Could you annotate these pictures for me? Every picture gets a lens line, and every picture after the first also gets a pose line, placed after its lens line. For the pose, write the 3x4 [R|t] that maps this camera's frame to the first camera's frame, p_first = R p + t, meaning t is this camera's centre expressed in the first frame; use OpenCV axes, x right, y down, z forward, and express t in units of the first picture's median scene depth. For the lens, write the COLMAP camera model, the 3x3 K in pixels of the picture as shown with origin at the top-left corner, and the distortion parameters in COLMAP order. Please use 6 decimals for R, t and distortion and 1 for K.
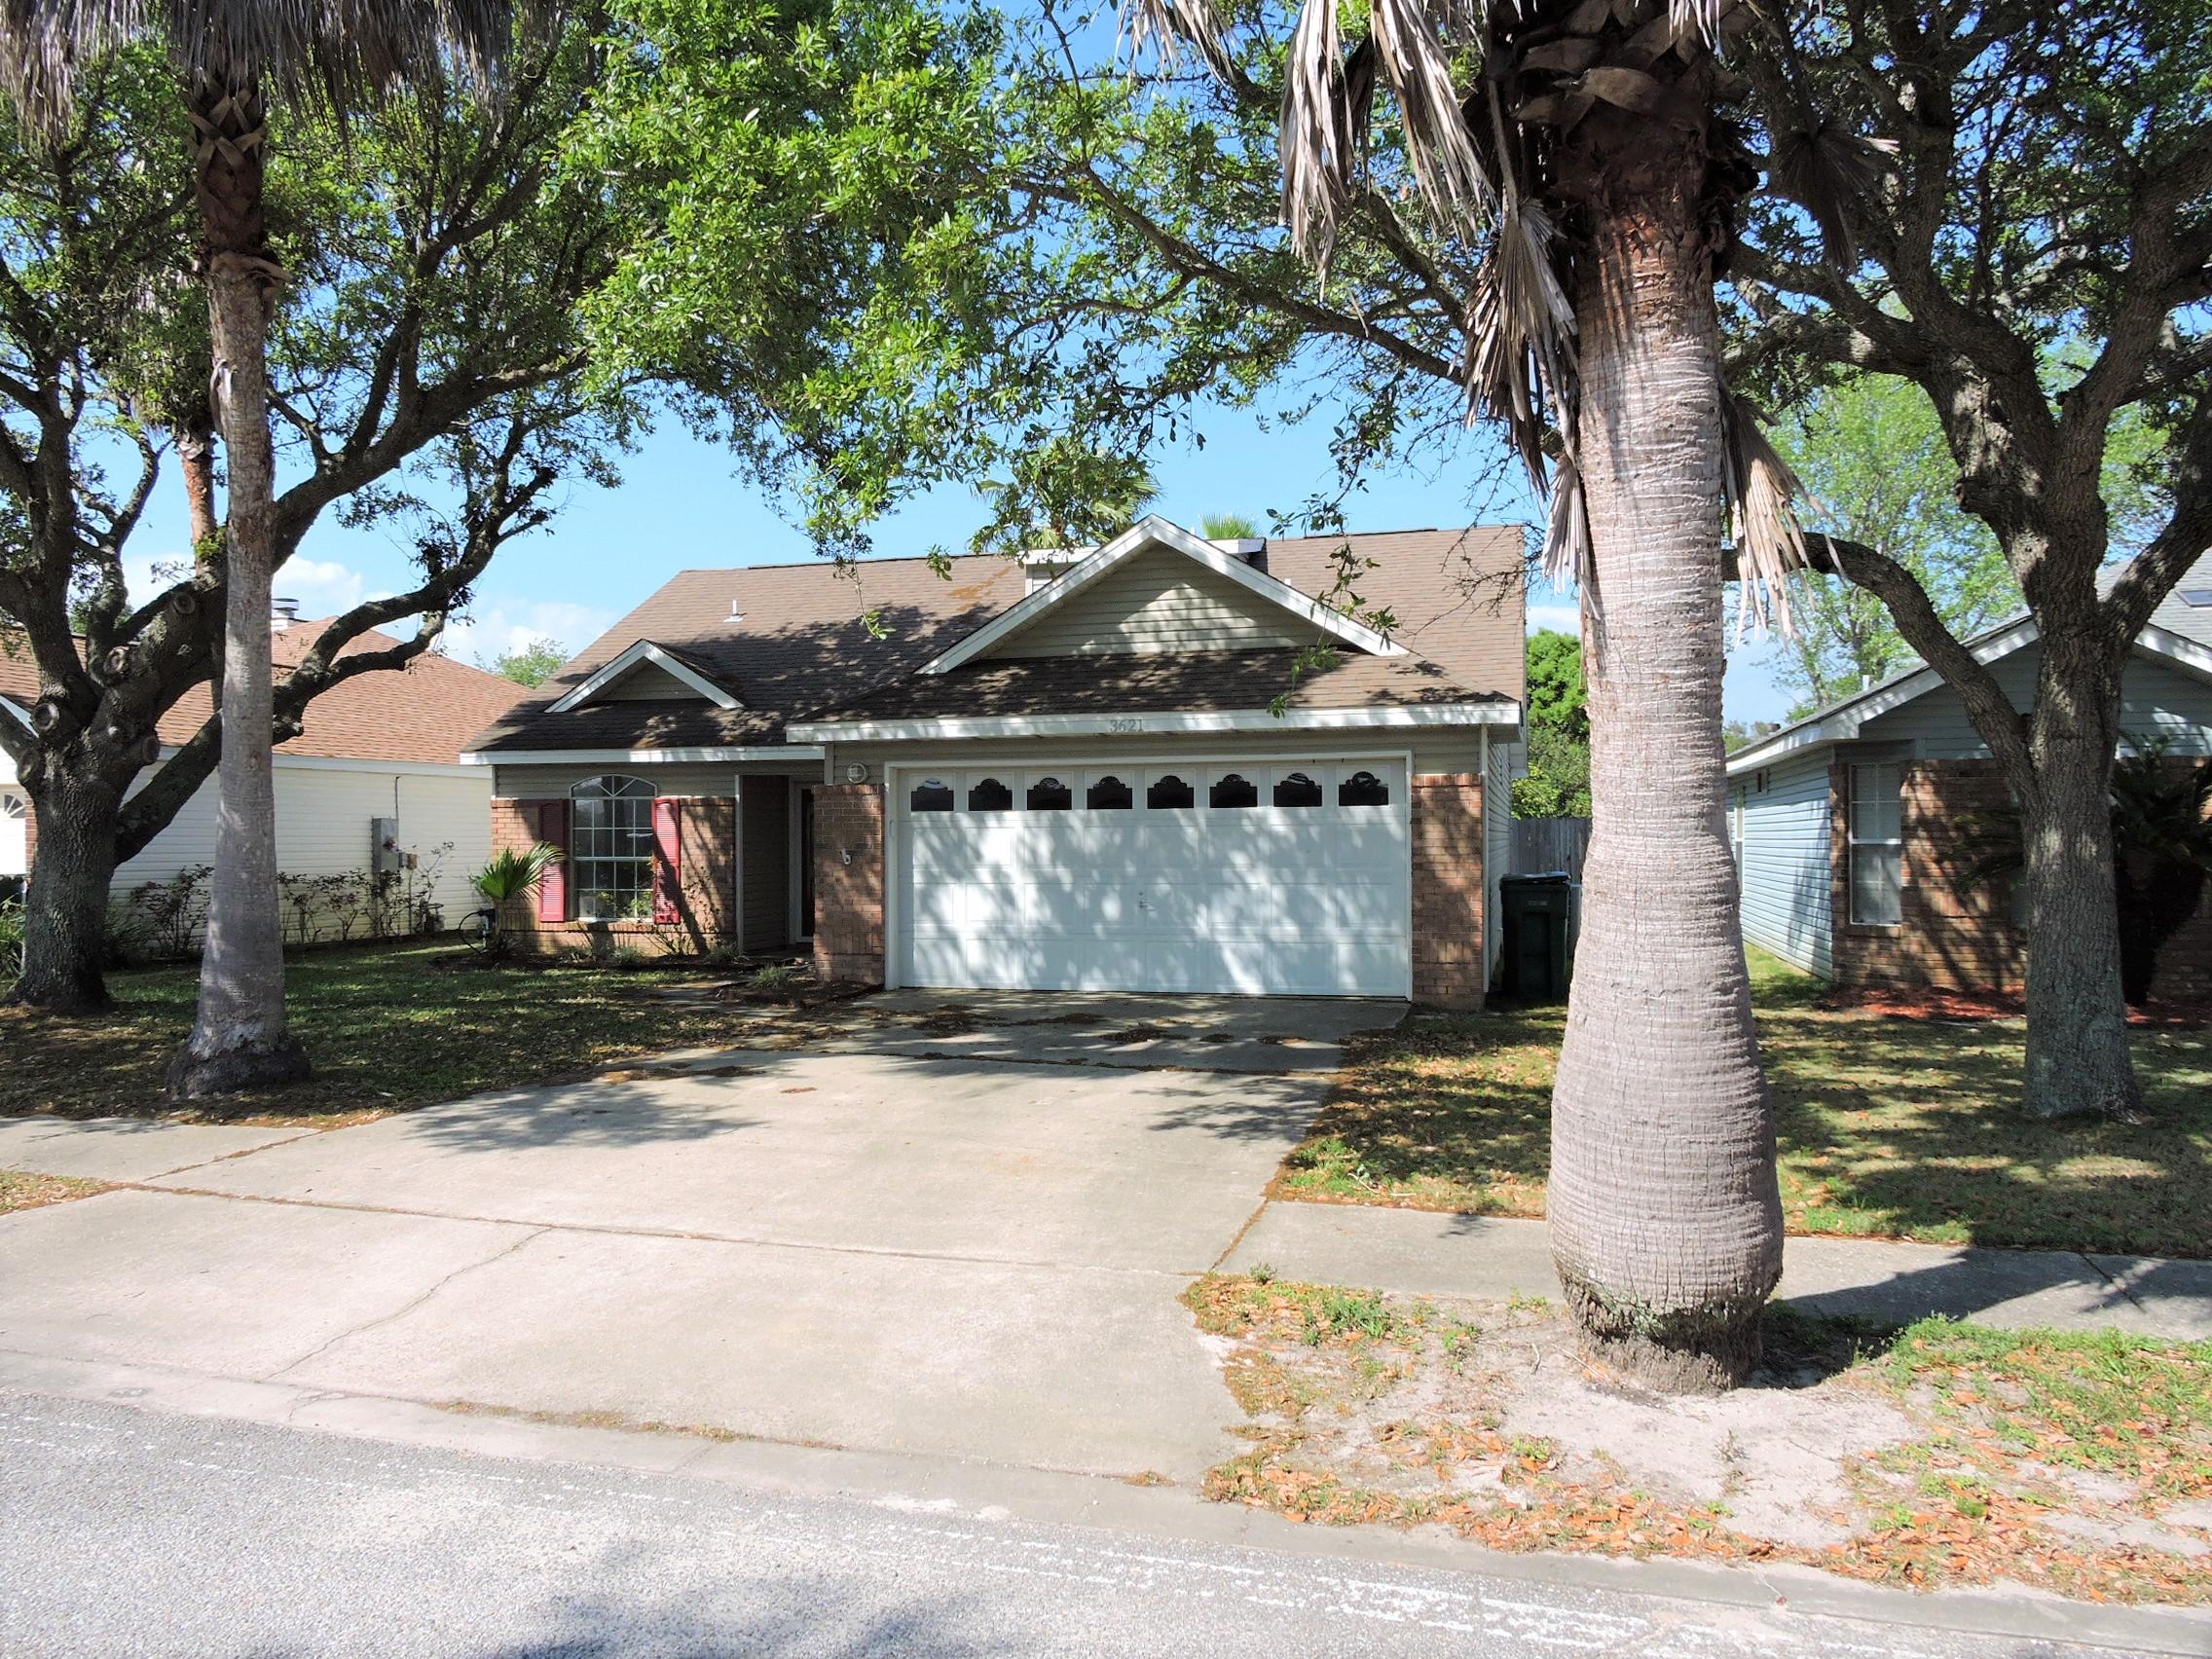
lens RADIAL K [[1577.7, 0, 1110.7], [0, 1577.7, 828.7], [0, 0, 1]] dist [-0.005253, -0.002541]
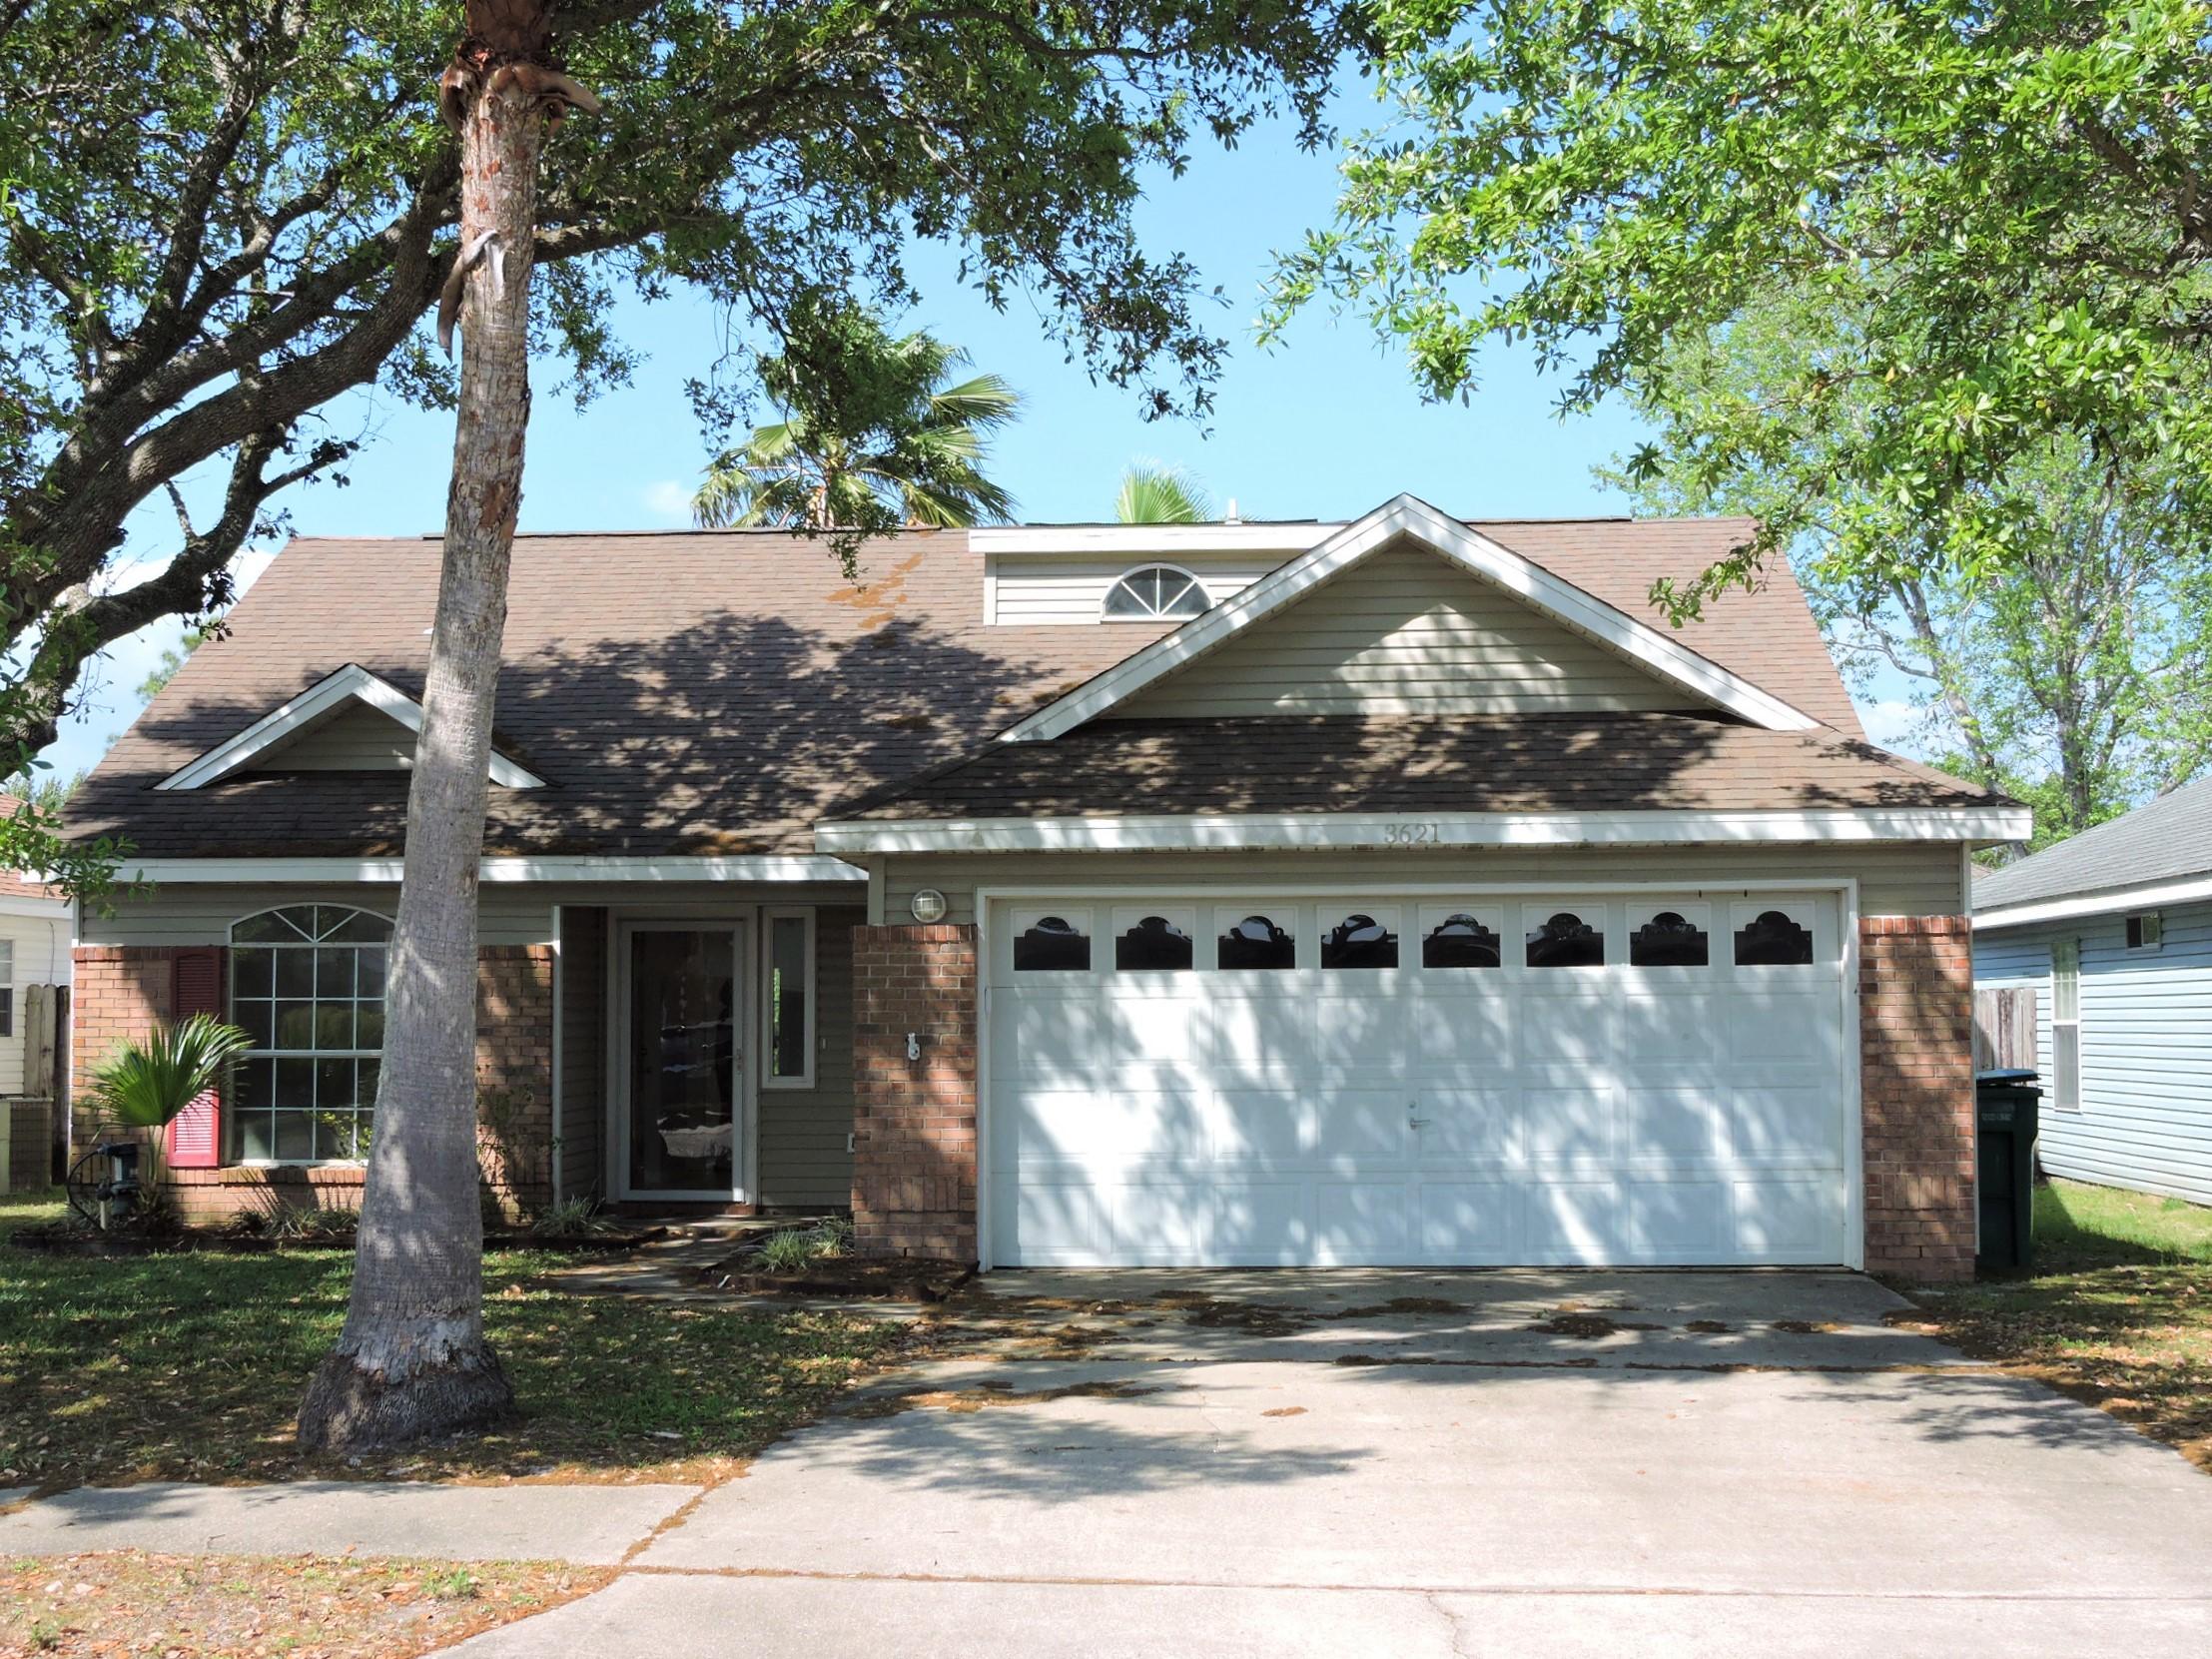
lens RADIAL K [[2889.6, 0, 1105.6], [0, 2889.6, 824.2], [0, 0, 1]] dist [-0.002337, 0.000000]
pose [[0.976146, 0.015270, 0.216577, -0.340998], [-0.001392, 0.997943, -0.064087, 0.003943], [-0.217110, 0.062257, 0.974160, -0.081547]]
